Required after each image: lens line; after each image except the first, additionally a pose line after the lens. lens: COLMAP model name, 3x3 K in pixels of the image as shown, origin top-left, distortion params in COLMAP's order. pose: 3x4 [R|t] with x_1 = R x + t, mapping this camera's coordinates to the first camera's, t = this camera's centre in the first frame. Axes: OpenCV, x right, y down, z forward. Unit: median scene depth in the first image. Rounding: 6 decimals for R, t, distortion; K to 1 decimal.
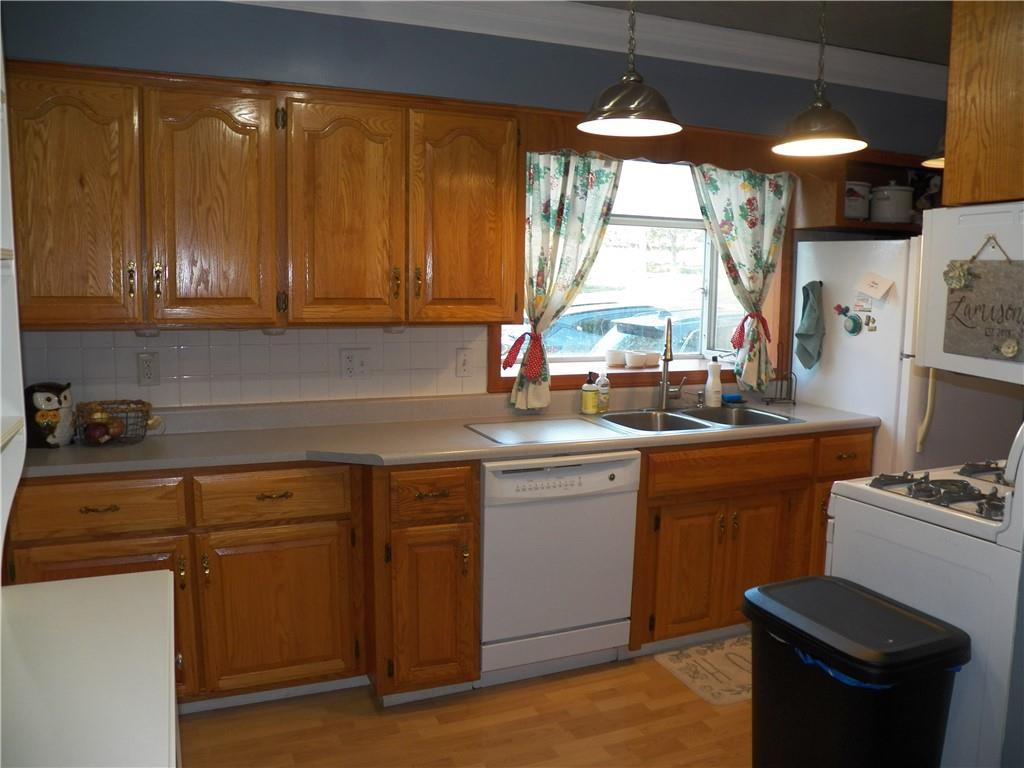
lens RADIAL K [[838.0, 0, 509.7], [0, 838.0, 396.9], [0, 0, 1]] dist [-0.134362, 0.090726]
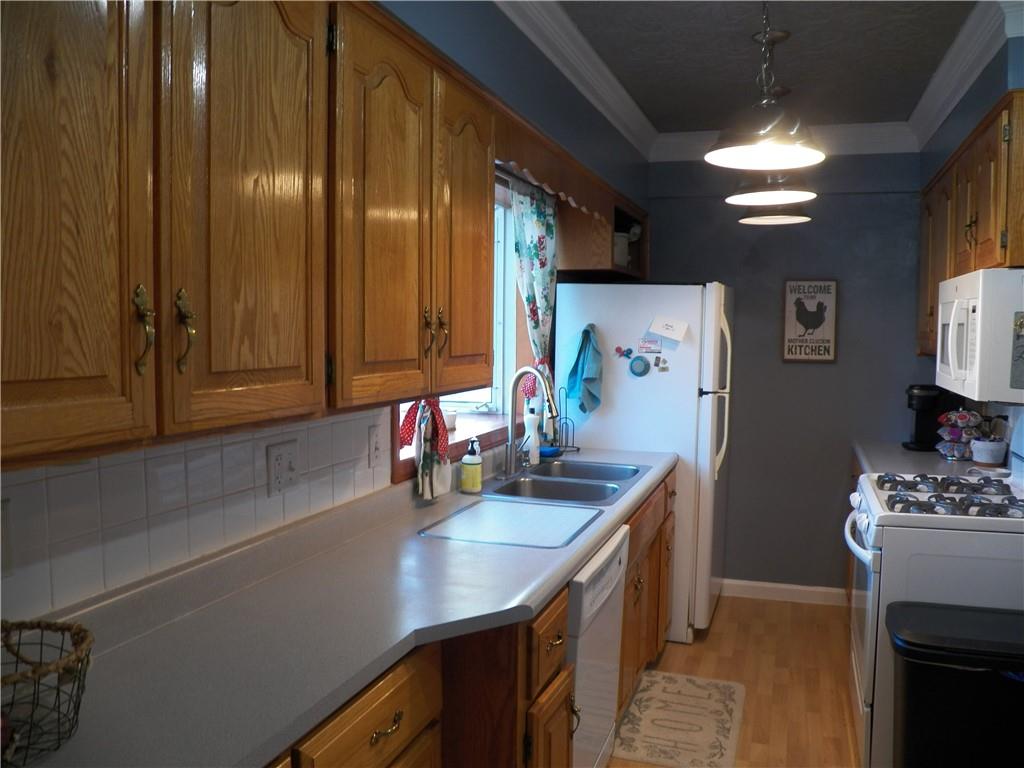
lens RADIAL K [[838.0, 0, 509.7], [0, 838.0, 396.9], [0, 0, 1]] dist [-0.134362, 0.090726]
pose [[0.655834, -0.068950, 0.751750, -0.505570], [0.103207, 0.994659, 0.001191, -0.072084], [-0.747817, 0.076805, 0.659447, 0.463378]]
